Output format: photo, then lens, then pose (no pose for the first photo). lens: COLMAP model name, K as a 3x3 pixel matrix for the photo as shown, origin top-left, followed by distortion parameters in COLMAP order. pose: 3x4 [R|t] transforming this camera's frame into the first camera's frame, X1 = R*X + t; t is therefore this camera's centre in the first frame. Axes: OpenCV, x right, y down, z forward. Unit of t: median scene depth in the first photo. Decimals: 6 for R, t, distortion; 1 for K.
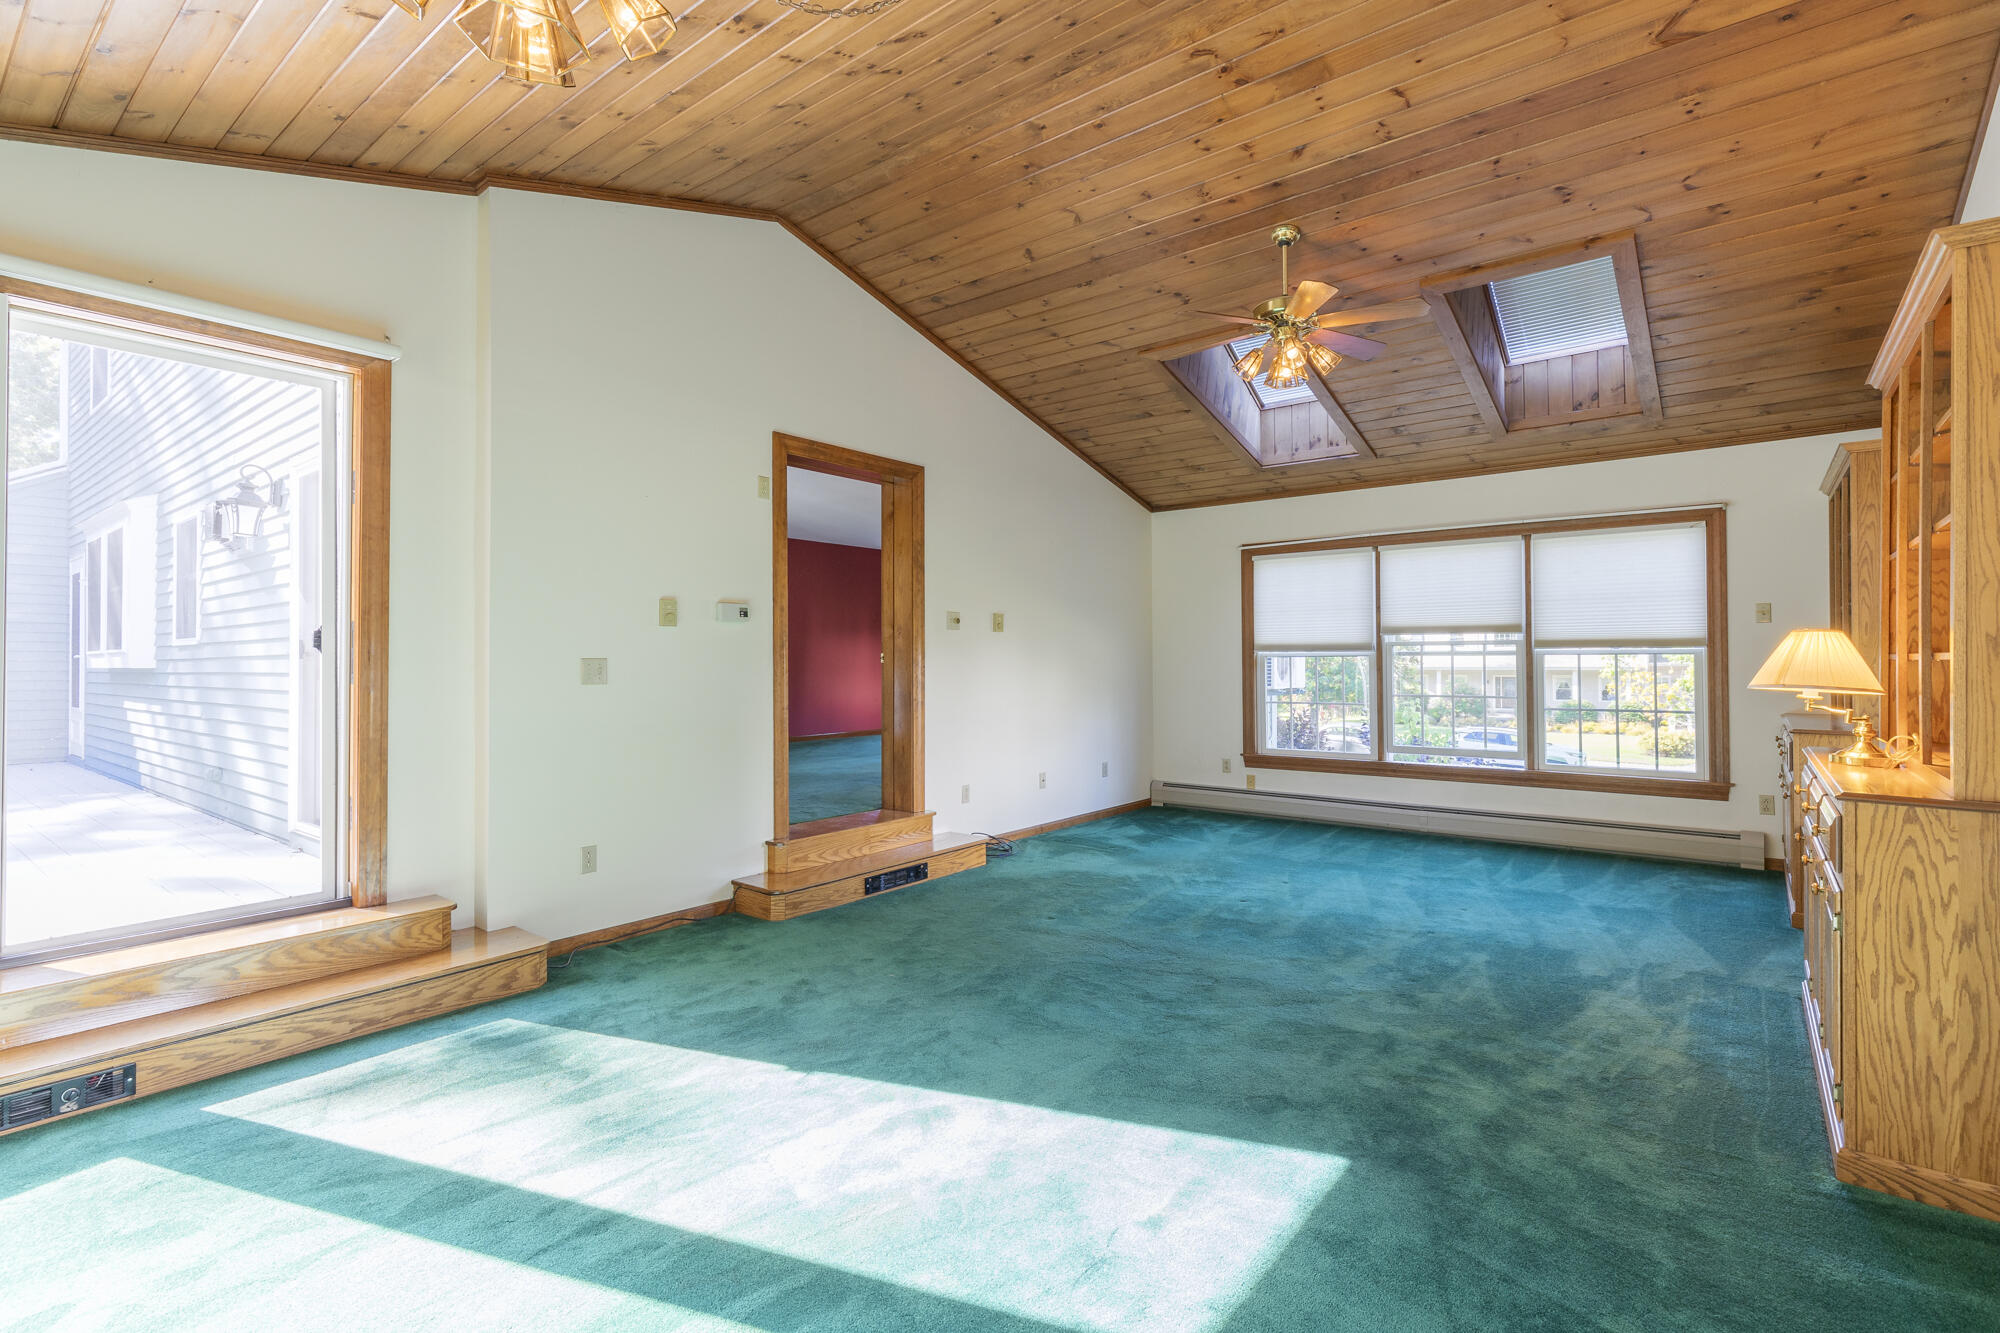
lens RADIAL K [[912.4, 0, 1005.9], [0, 912.4, 656.5], [0, 0, 1]] dist [0.010818, -0.000294]
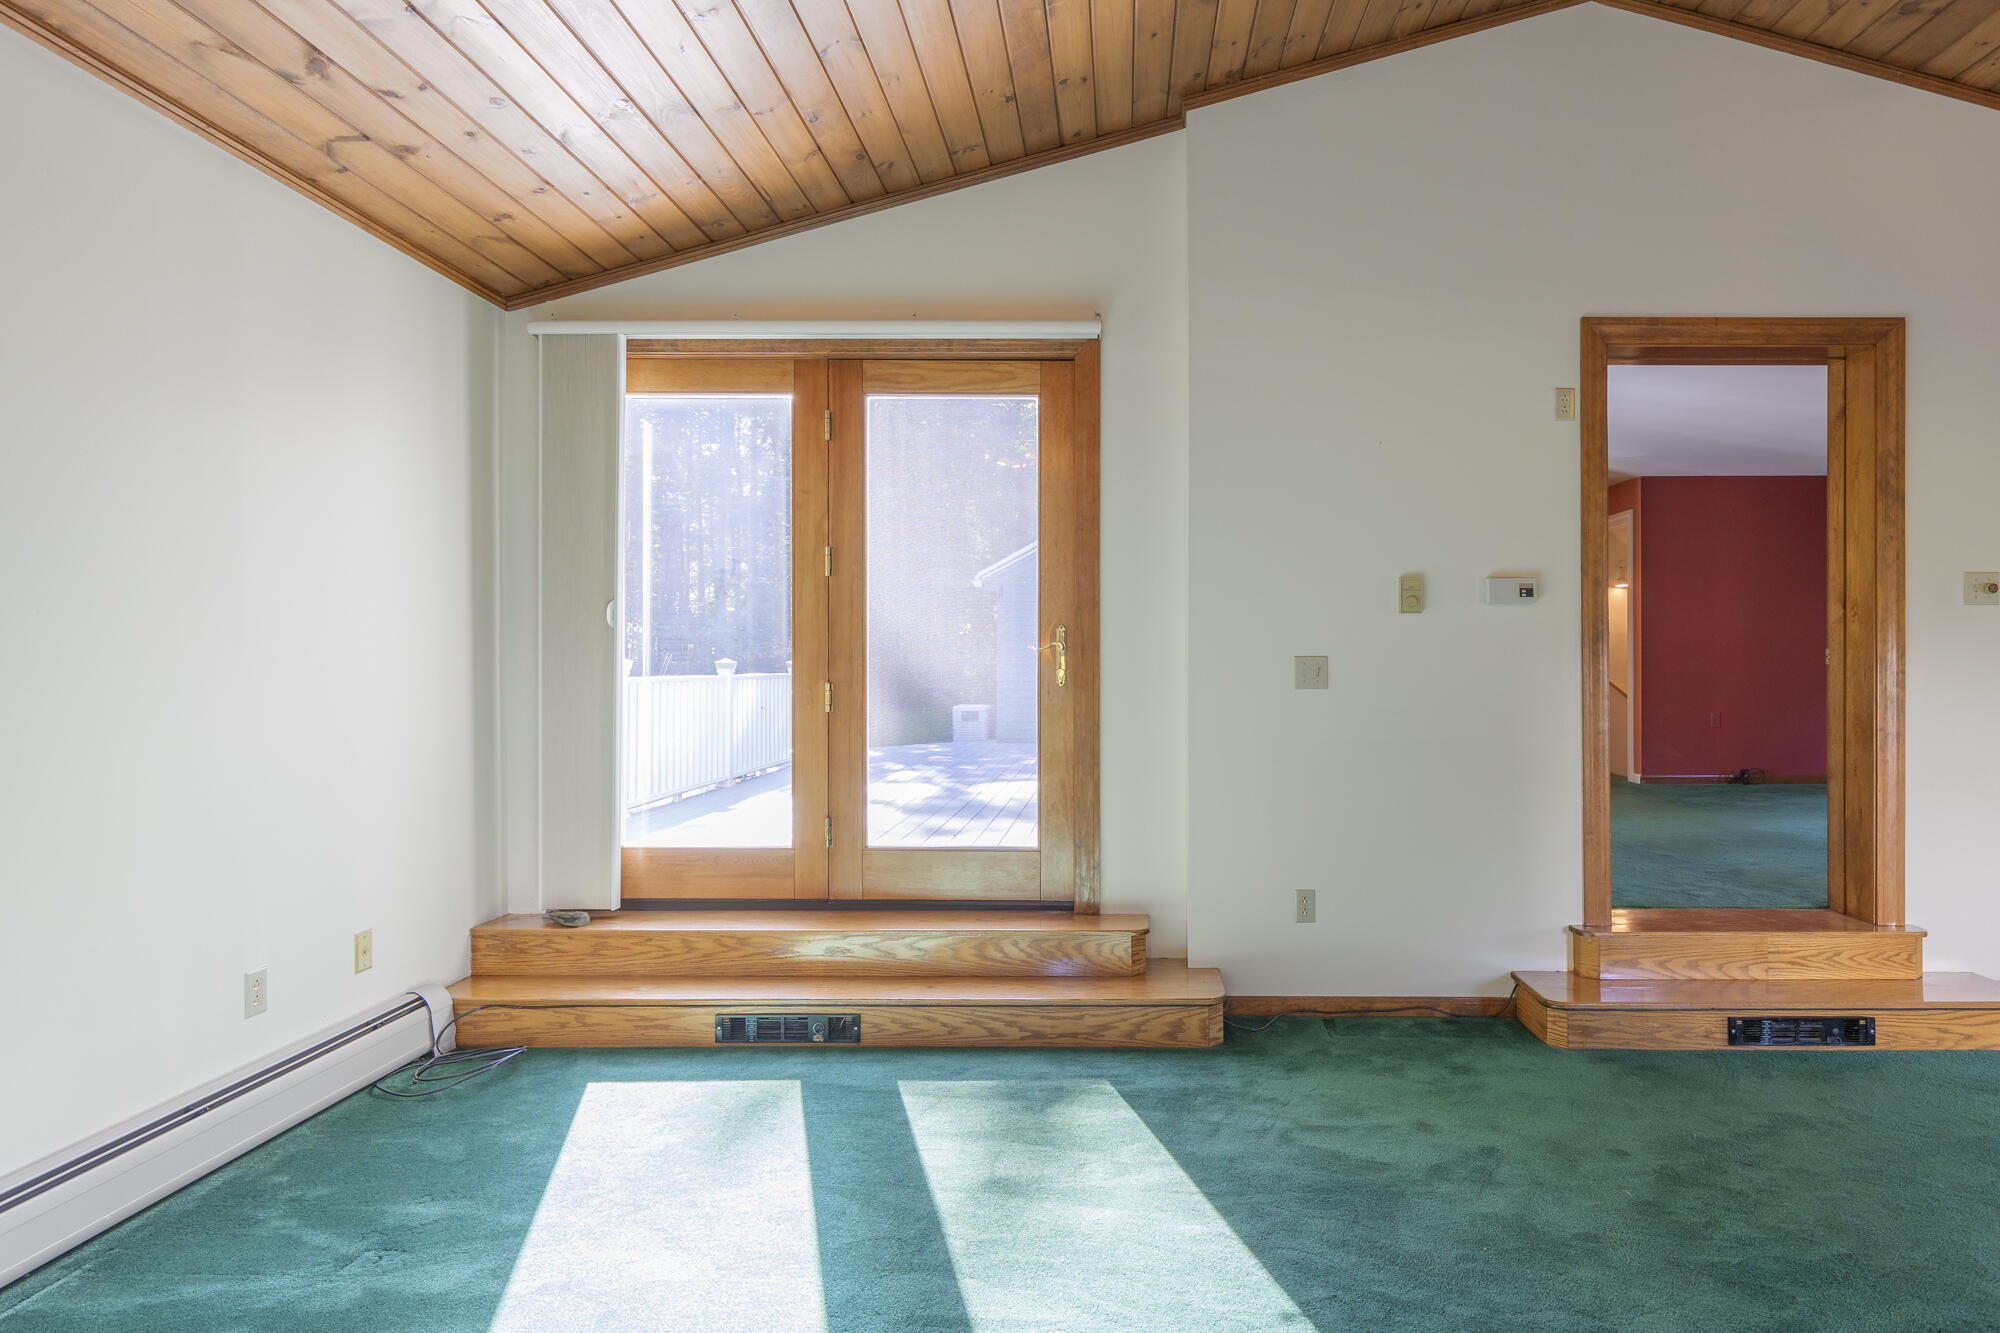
lens RADIAL K [[1106.0, 0, 1006.6], [0, 1106.0, 672.8], [0, 0, 1]] dist [0.004447, -0.000221]
pose [[0.627167, 0.010782, -0.778810, 0.137490], [-0.000278, 0.999907, 0.013619, 0.003251], [0.778884, -0.008325, 0.627112, 0.189798]]
